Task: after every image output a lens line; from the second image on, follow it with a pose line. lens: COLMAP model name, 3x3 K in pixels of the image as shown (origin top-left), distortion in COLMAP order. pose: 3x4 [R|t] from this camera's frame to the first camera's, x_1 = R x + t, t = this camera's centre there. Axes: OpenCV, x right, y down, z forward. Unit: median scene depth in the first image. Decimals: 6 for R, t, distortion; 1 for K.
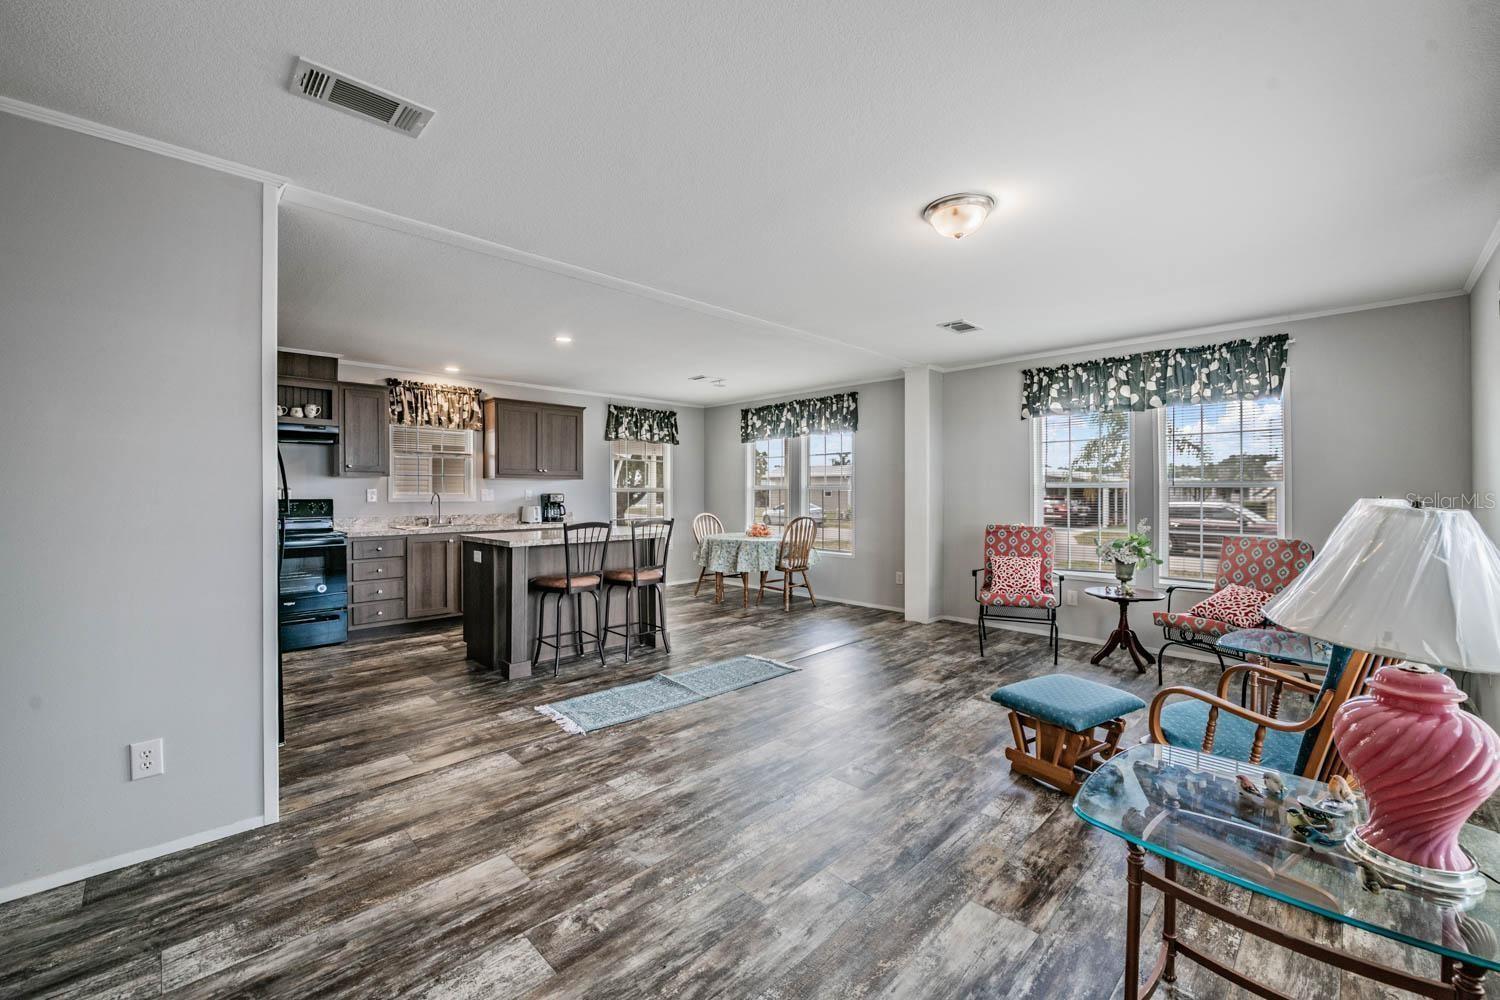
lens RADIAL K [[593.2, 0, 751.9], [0, 593.2, 491.6], [0, 0, 1]] dist [-0.011763, -0.001345]
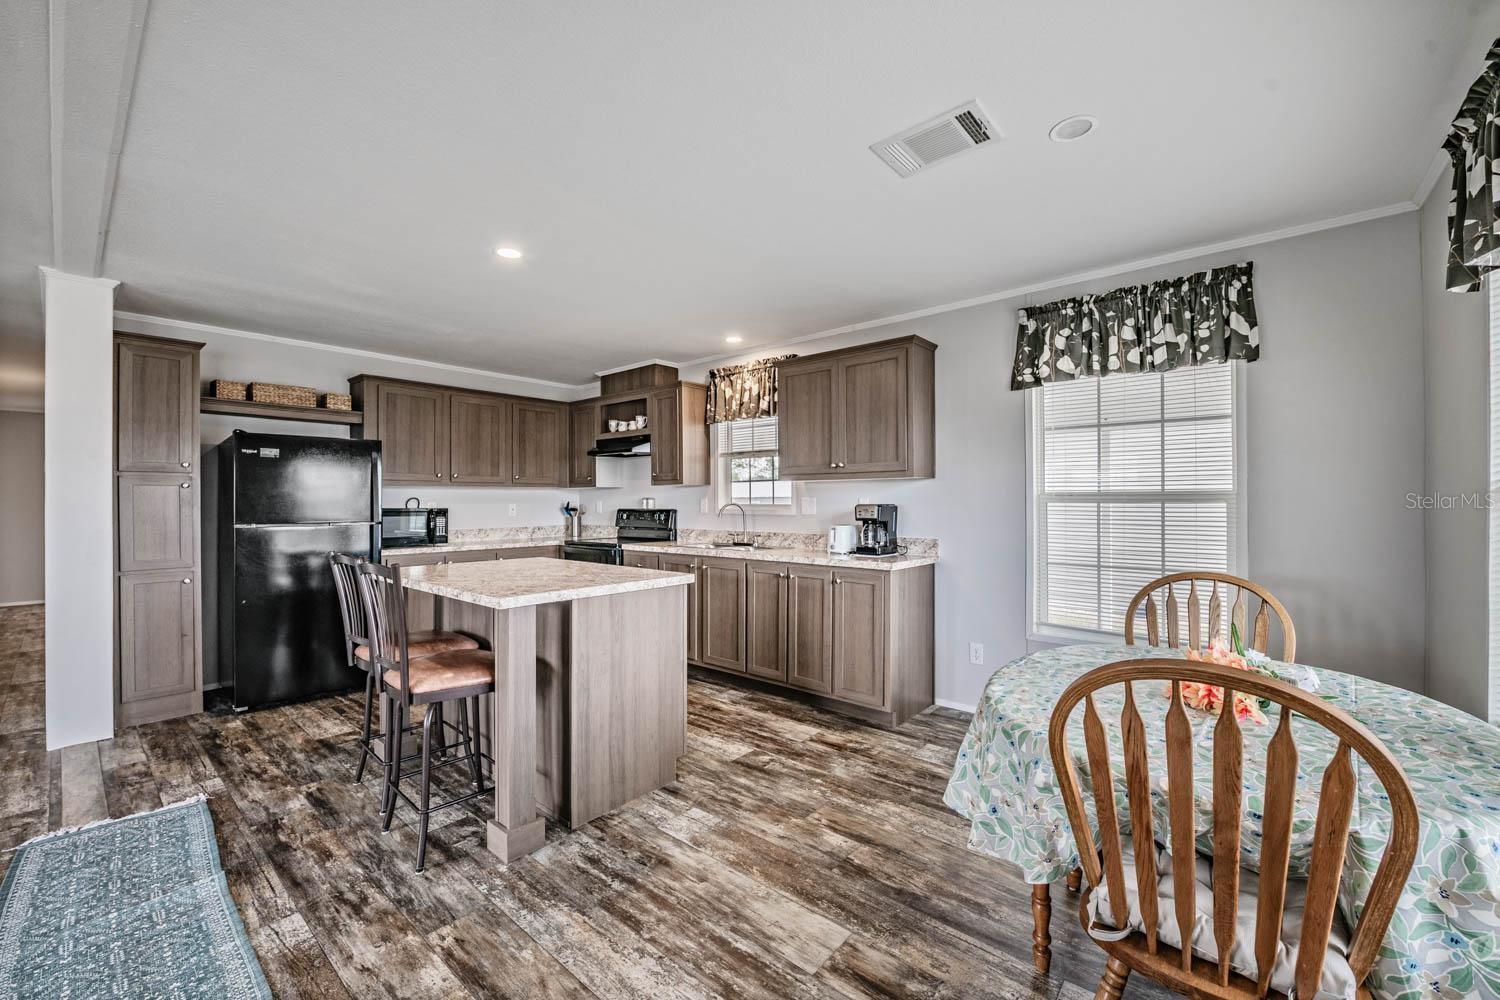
lens RADIAL K [[593.2, 0, 751.9], [0, 593.2, 496.4], [0, 0, 1]] dist [-0.011763, -0.001345]
pose [[0.083456, -0.006046, -0.996493, 0.243485], [0.005061, 0.999971, -0.005643, -0.001642], [0.996499, -0.004572, 0.083484, 0.927752]]
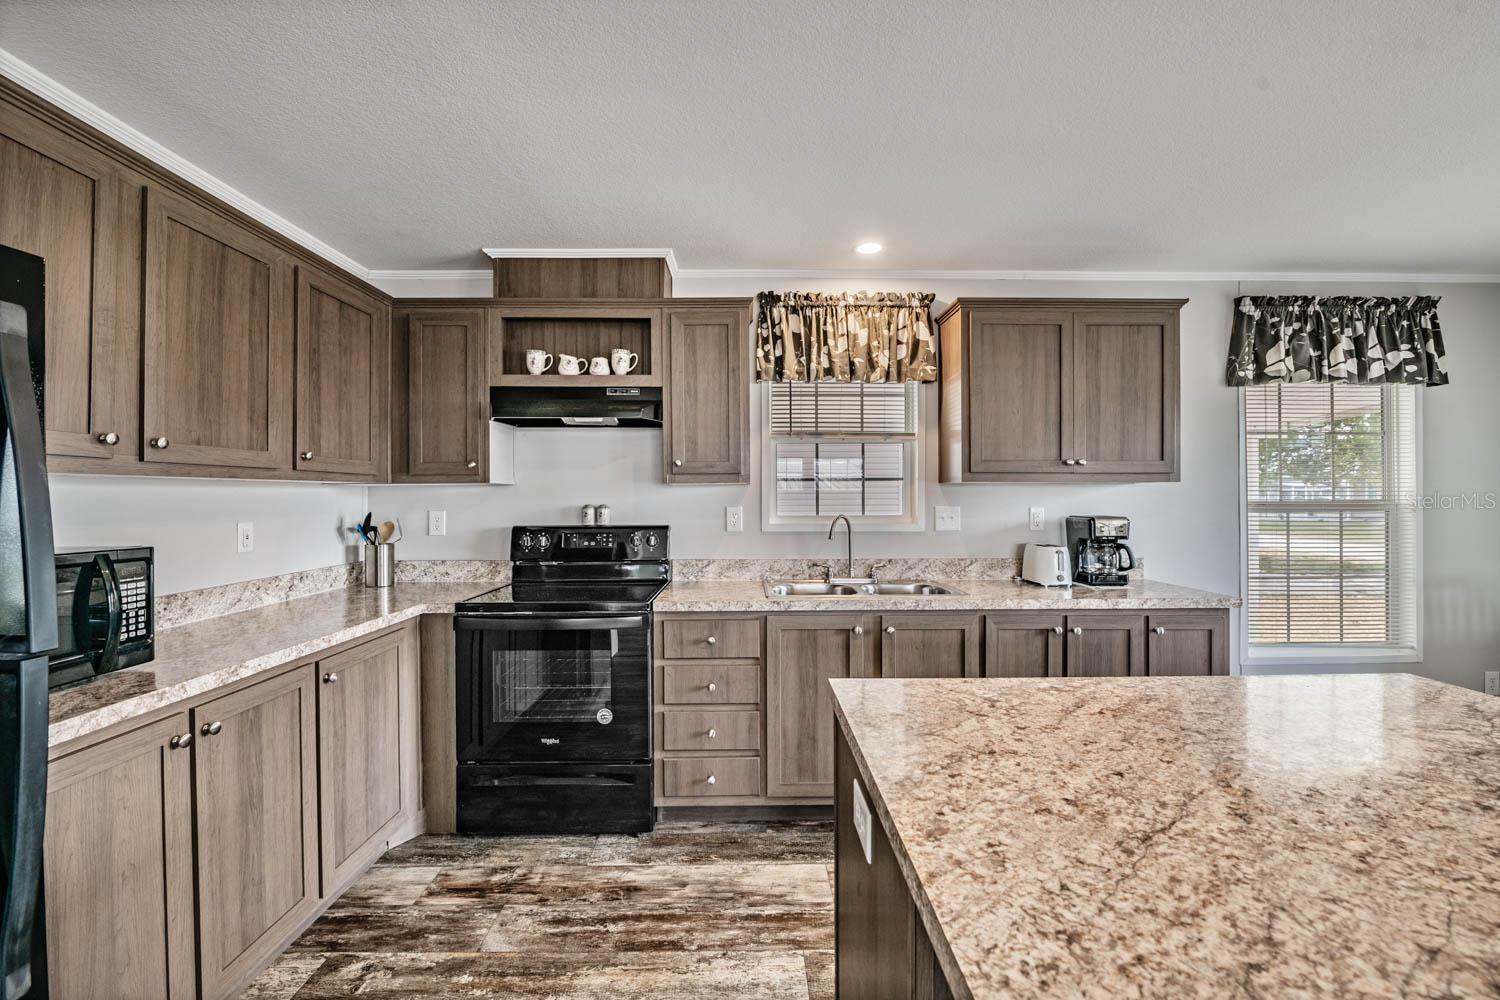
lens RADIAL K [[593.2, 0, 751.1], [0, 593.2, 496.8], [0, 0, 1]] dist [-0.011763, -0.001345]
pose [[0.713239, -0.001539, -0.700919, -0.241603], [0.001612, 0.999999, -0.000555, -0.012248], [0.700919, -0.000734, 0.713240, 0.585647]]
